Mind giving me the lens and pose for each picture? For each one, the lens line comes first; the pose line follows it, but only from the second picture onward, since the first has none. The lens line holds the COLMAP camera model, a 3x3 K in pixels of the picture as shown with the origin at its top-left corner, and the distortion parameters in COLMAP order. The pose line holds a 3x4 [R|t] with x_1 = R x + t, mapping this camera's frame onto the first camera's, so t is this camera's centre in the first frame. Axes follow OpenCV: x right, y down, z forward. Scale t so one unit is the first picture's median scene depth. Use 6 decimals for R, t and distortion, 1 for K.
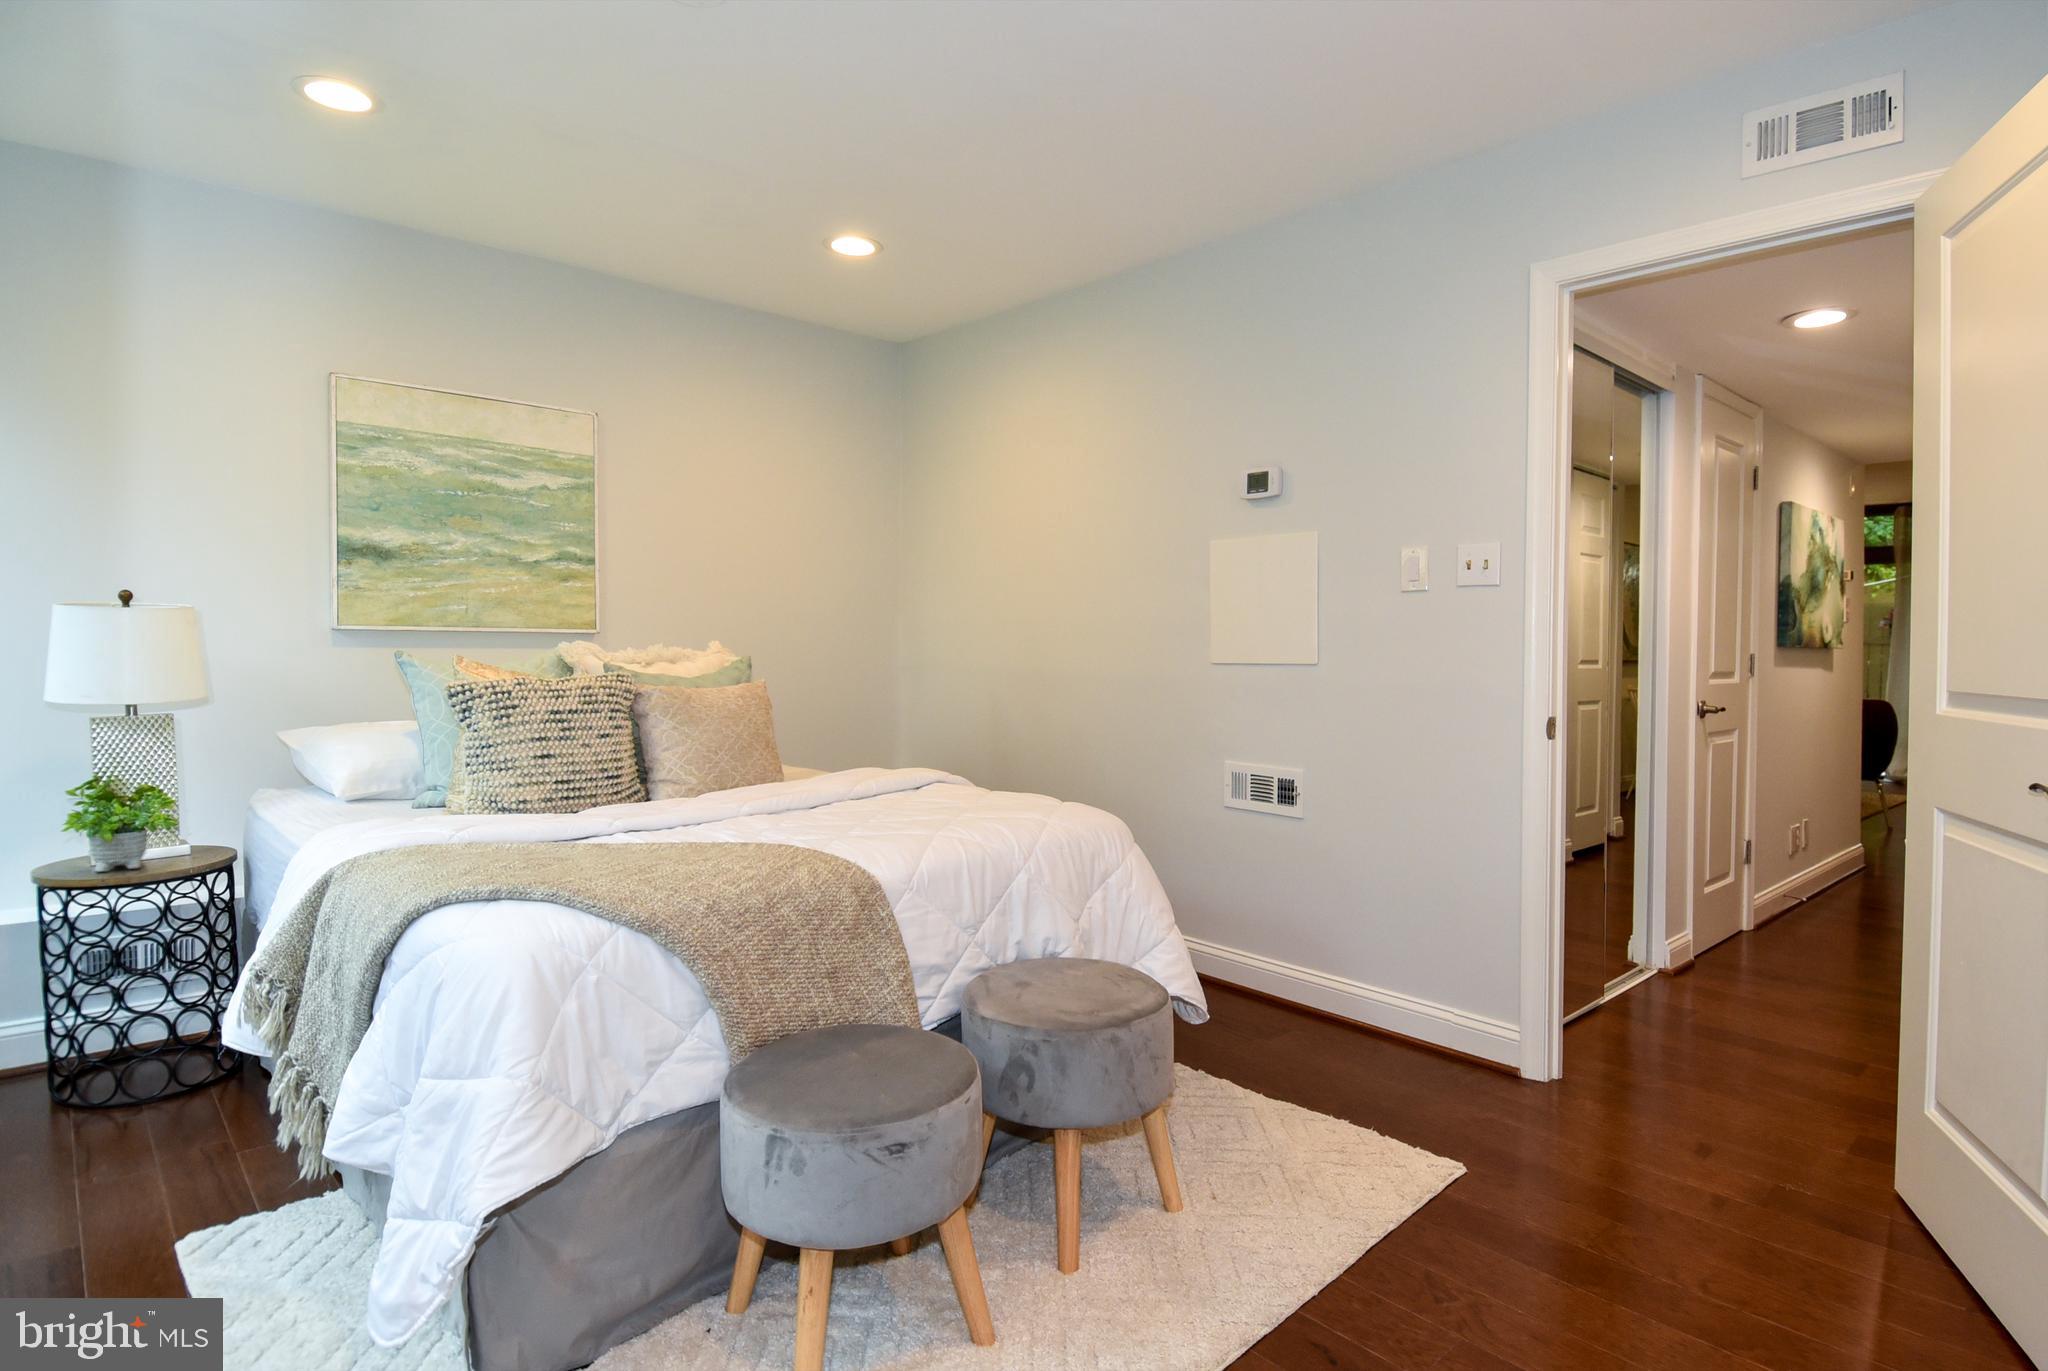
lens RADIAL K [[1092.2, 0, 1028.1], [0, 1092.2, 679.8], [0, 0, 1]] dist [0.032431, -0.032138]
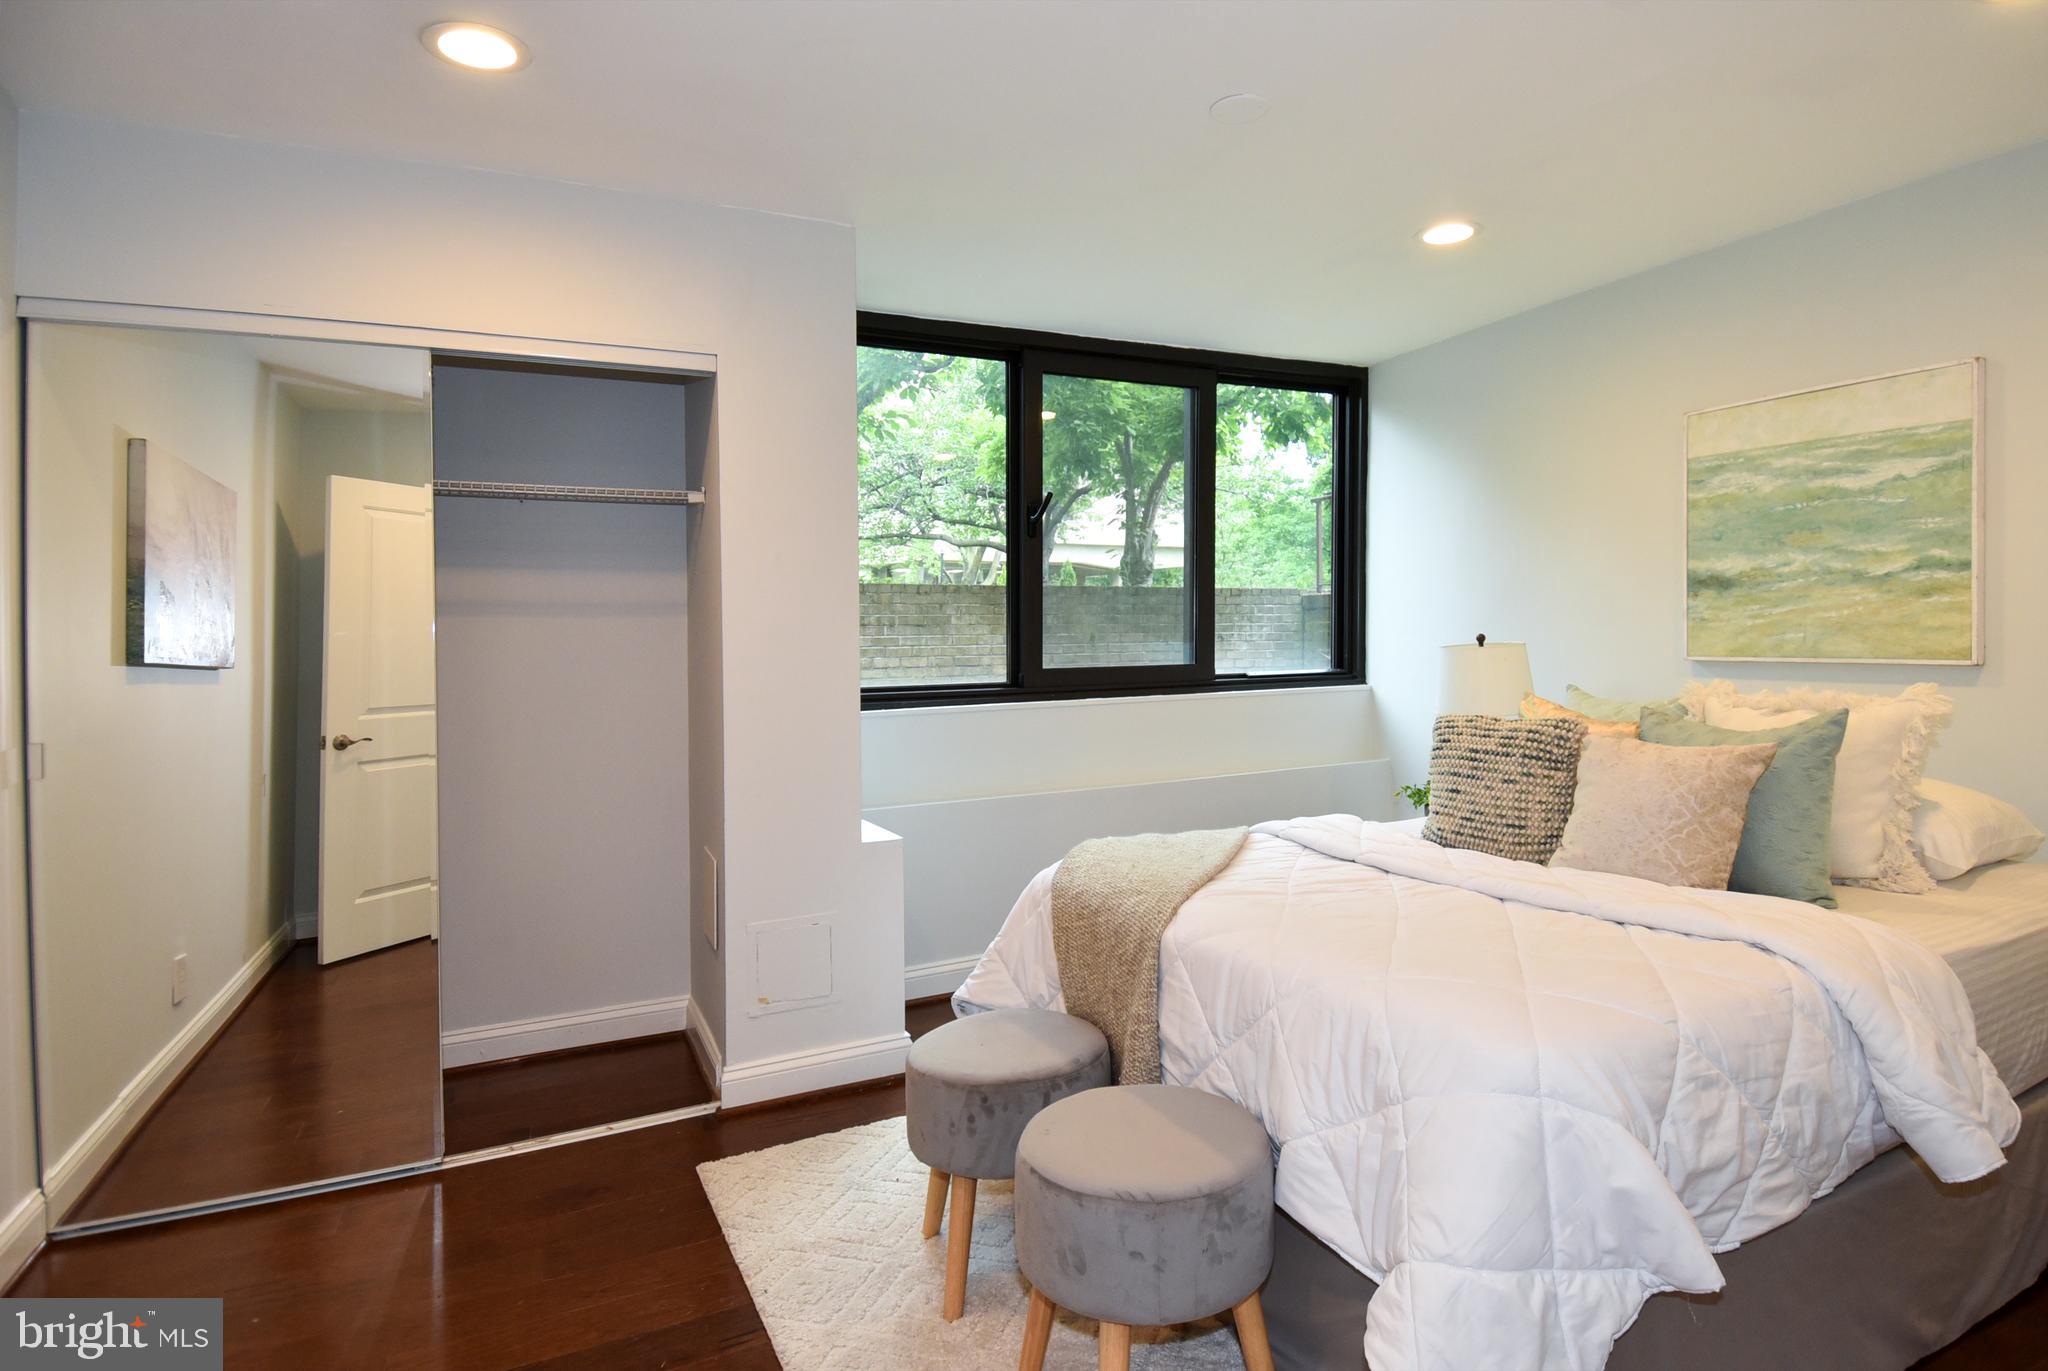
lens RADIAL K [[1092.2, 0, 1080.0], [0, 1092.2, 663.2], [0, 0, 1]] dist [0.032431, -0.032138]
pose [[-0.286744, 0.017517, -0.957847, 0.496241], [-0.023561, 0.999401, 0.025331, -0.052705], [0.957717, 0.029832, -0.286160, 0.707132]]
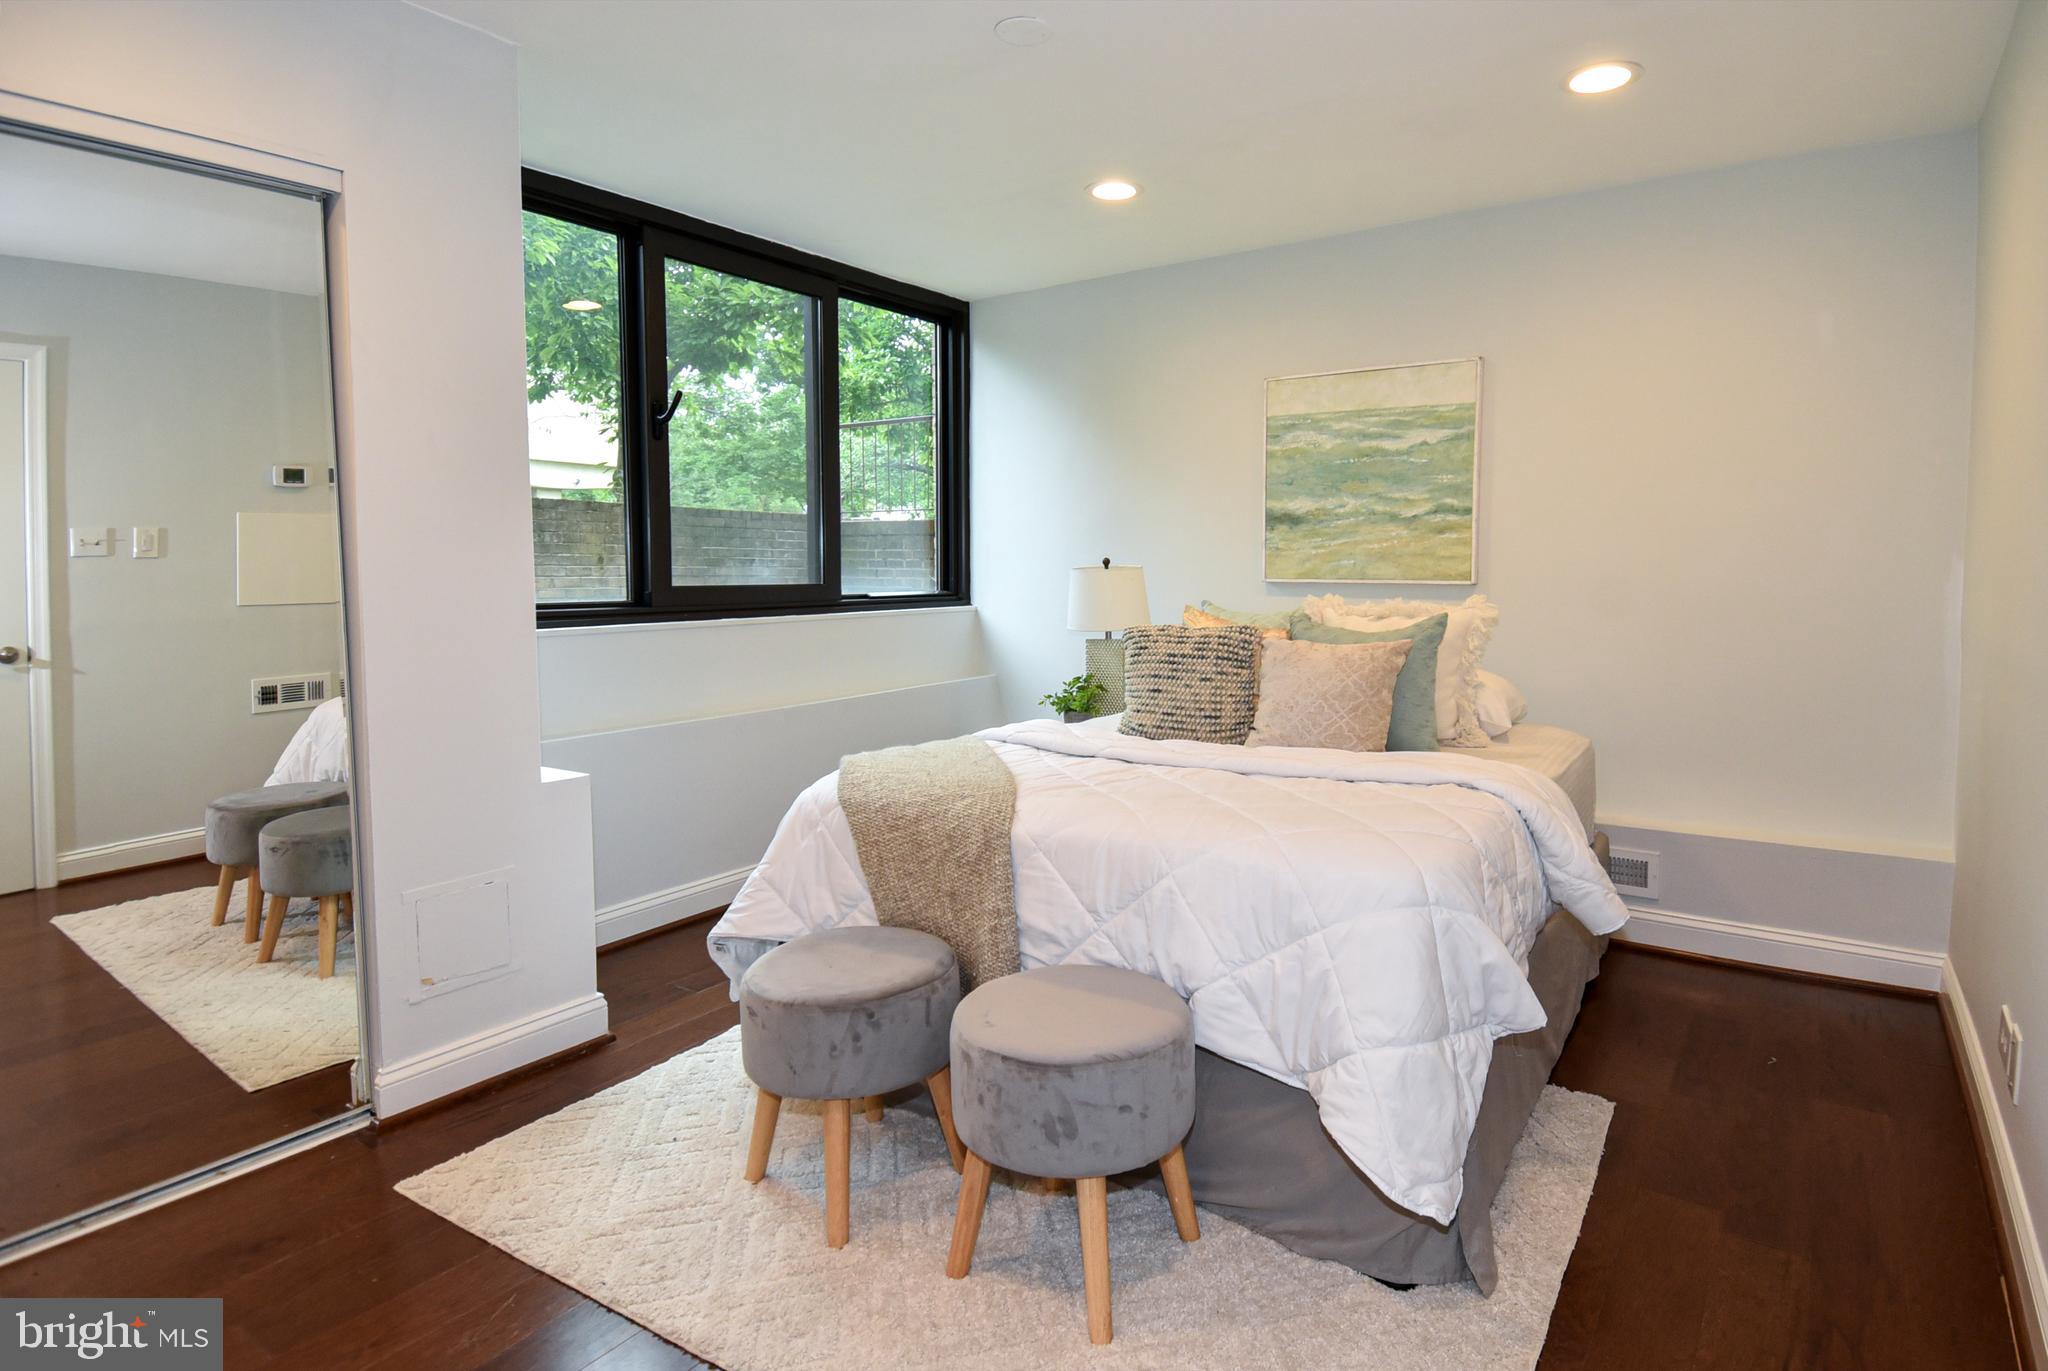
lens RADIAL K [[1092.2, 0, 1075.4], [0, 1092.2, 632.4], [0, 0, 1]] dist [0.032431, -0.032138]
pose [[0.224347, 0.048804, -0.973286, 0.520863], [-0.036291, 0.998471, 0.041702, -0.030640], [0.973833, 0.025966, 0.225775, 0.477154]]
